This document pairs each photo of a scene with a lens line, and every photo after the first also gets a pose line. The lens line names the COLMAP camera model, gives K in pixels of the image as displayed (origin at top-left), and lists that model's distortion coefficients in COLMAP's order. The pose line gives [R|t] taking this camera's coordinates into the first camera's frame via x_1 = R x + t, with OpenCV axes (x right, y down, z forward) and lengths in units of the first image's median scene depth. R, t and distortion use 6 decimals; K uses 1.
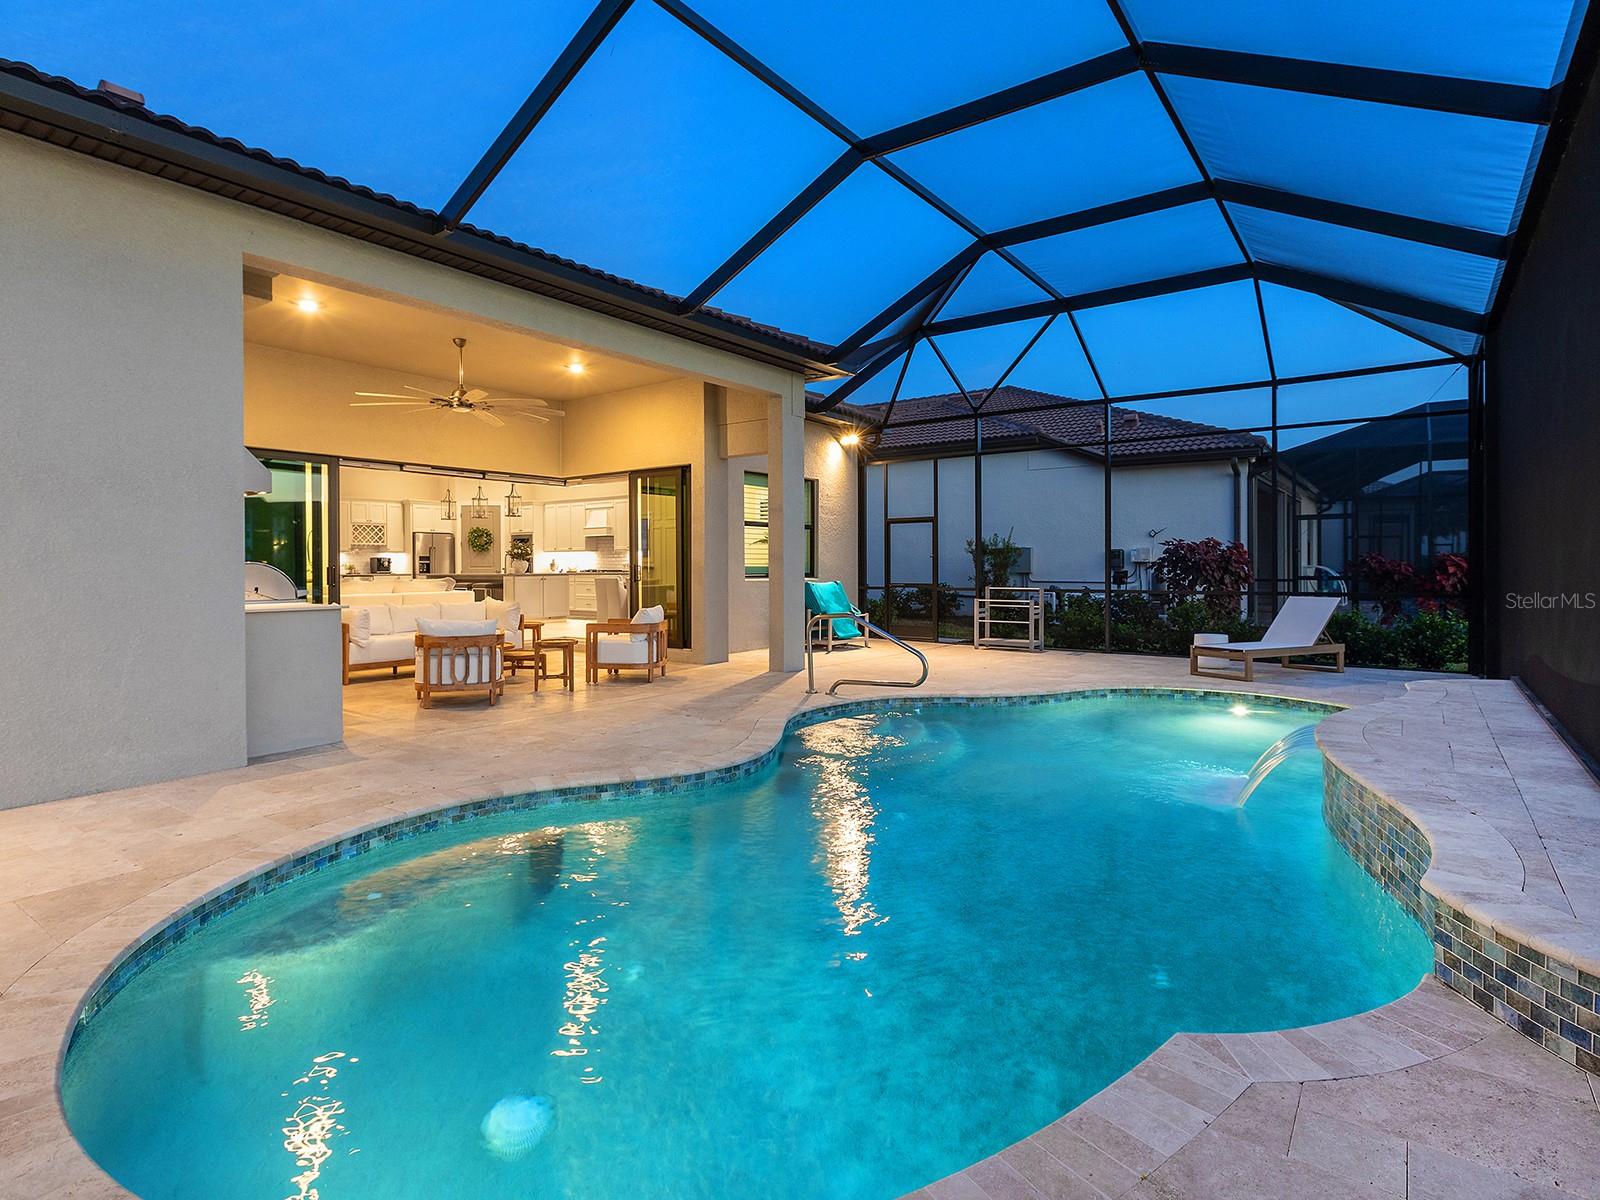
lens RADIAL K [[821.7, 0, 806.0], [0, 821.7, 593.2], [0, 0, 1]] dist [0.011766, -0.006636]
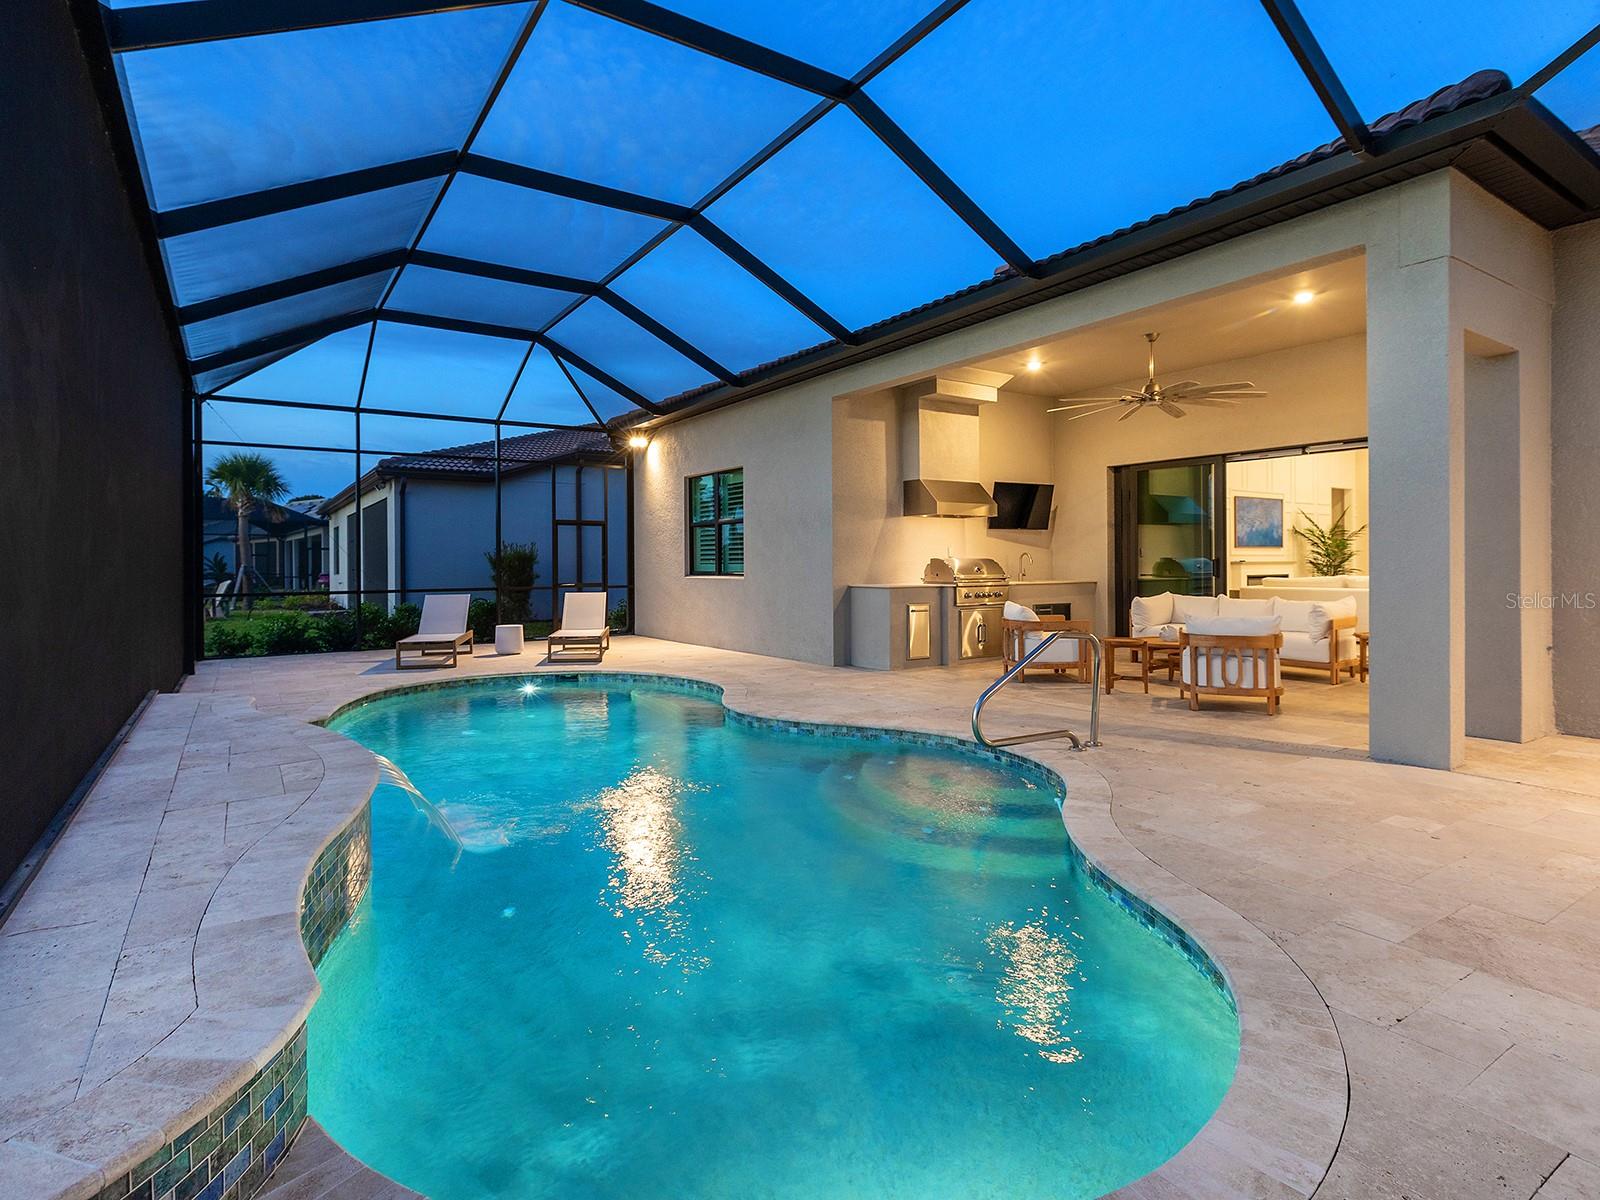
lens RADIAL K [[821.7, 0, 748.0], [0, 821.7, 566.4], [0, 0, 1]] dist [0.011766, -0.006636]
pose [[-0.357985, 0.002160, -0.933725, 0.767292], [-0.023219, 0.999668, 0.011214, -0.026478], [0.933438, 0.025695, -0.357816, 0.997331]]
